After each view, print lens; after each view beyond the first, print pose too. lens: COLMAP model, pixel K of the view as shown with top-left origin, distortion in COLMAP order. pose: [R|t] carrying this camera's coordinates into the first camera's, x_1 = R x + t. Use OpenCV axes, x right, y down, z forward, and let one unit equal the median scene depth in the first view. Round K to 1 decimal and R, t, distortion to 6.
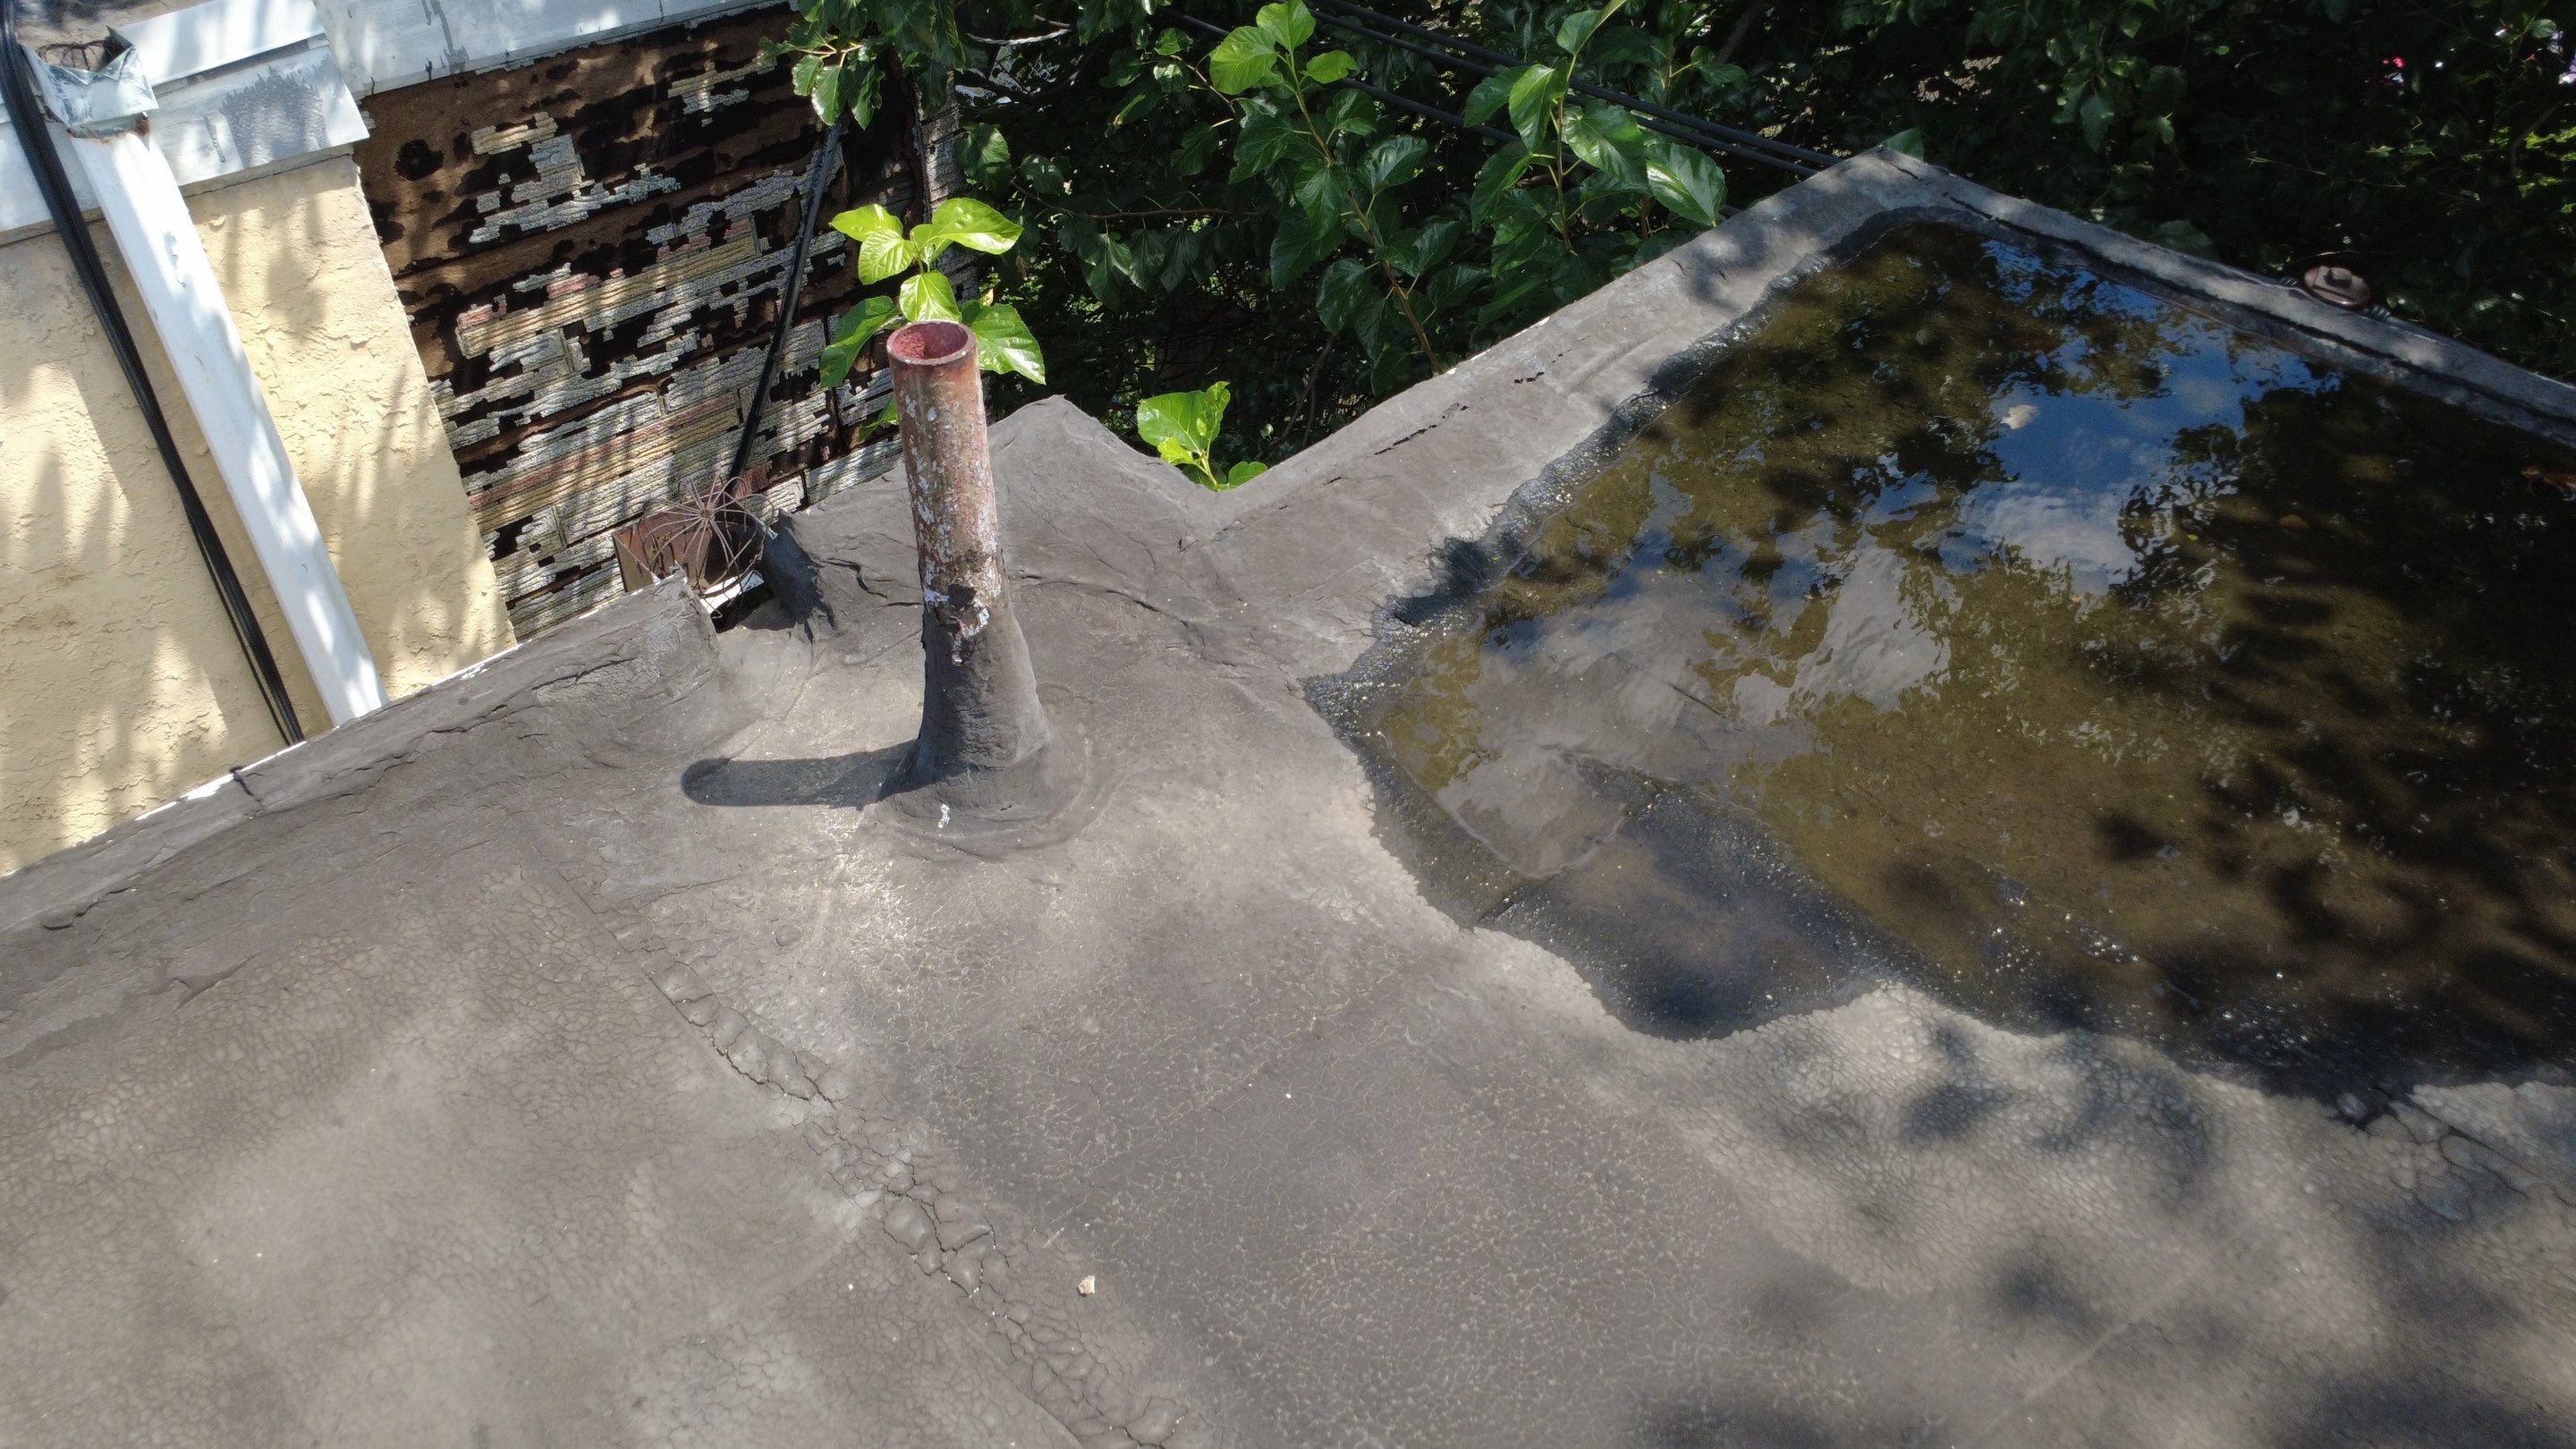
lens RADIAL K [[1816.5, 0, 1288.0], [0, 1816.5, 724.5], [0, 0, 1]] dist [-0.001076, -0.002736]
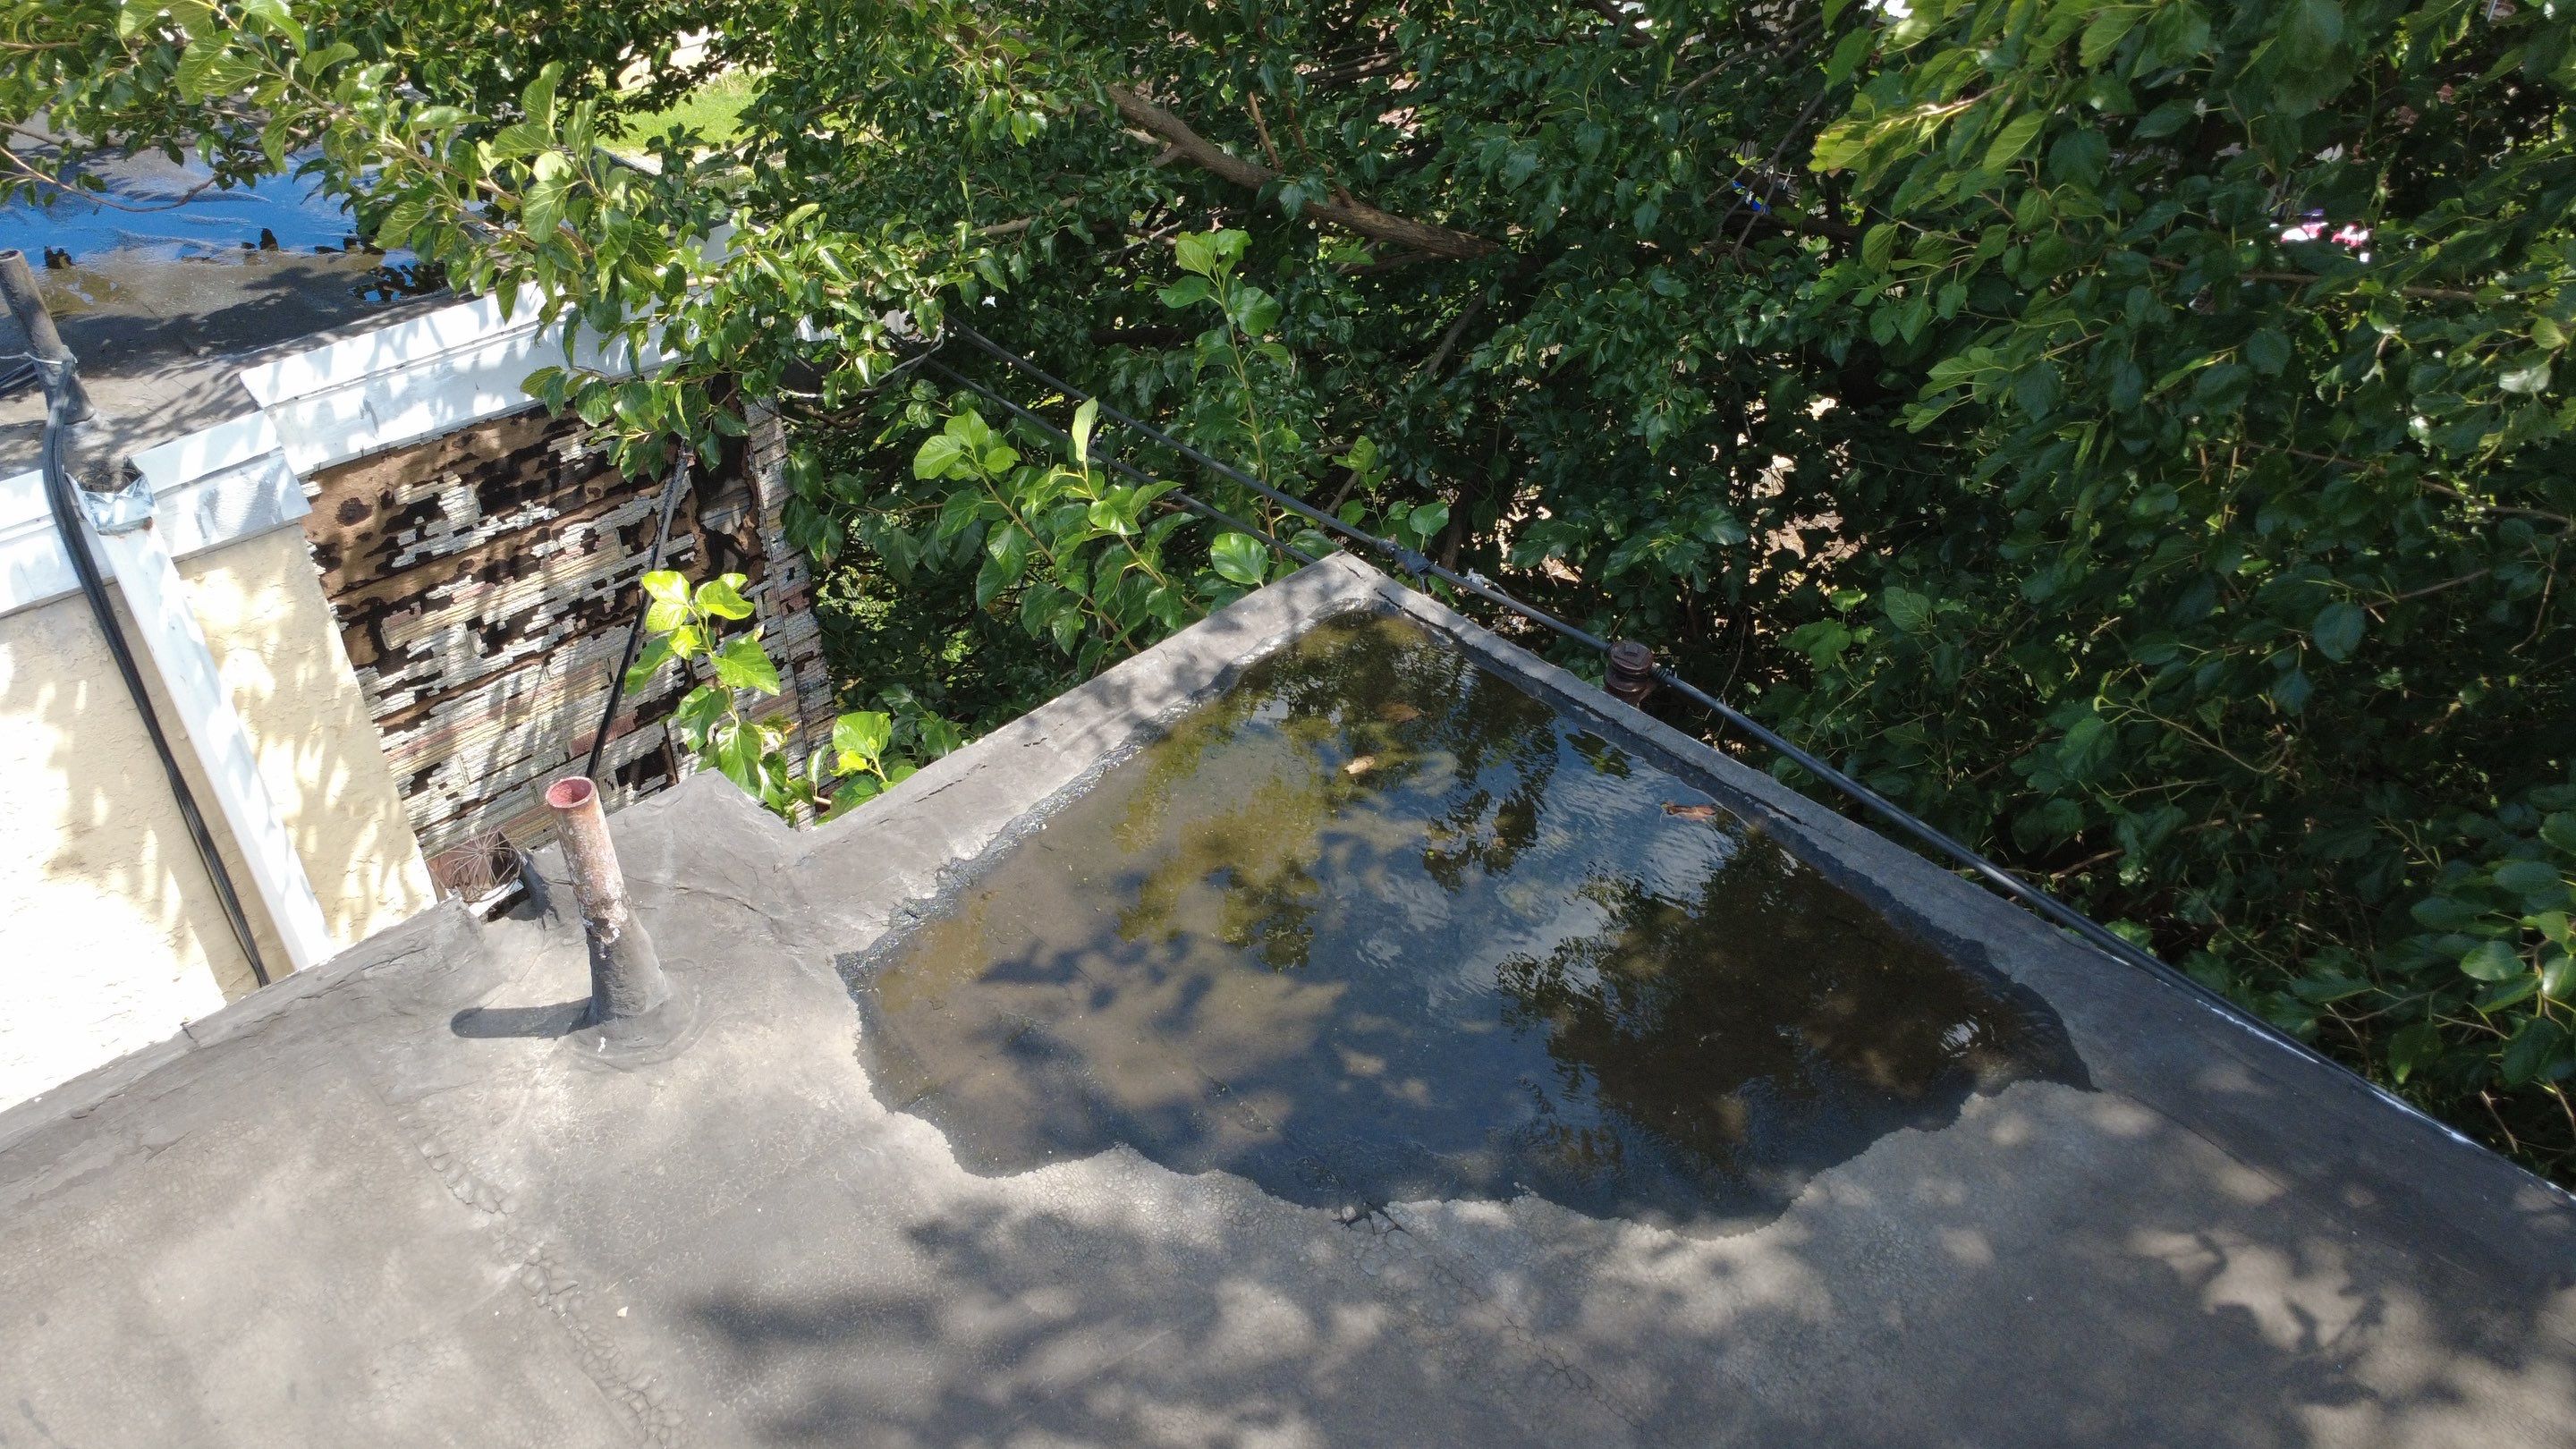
lens RADIAL K [[1816.5, 0, 1288.0], [0, 1816.5, 724.5], [0, 0, 1]] dist [-0.001076, -0.002736]
pose [[0.999990, -0.003162, 0.003222, 0.441139], [0.003368, 0.997796, -0.066272, -0.131552], [-0.003005, 0.066282, 0.997796, -0.705660]]
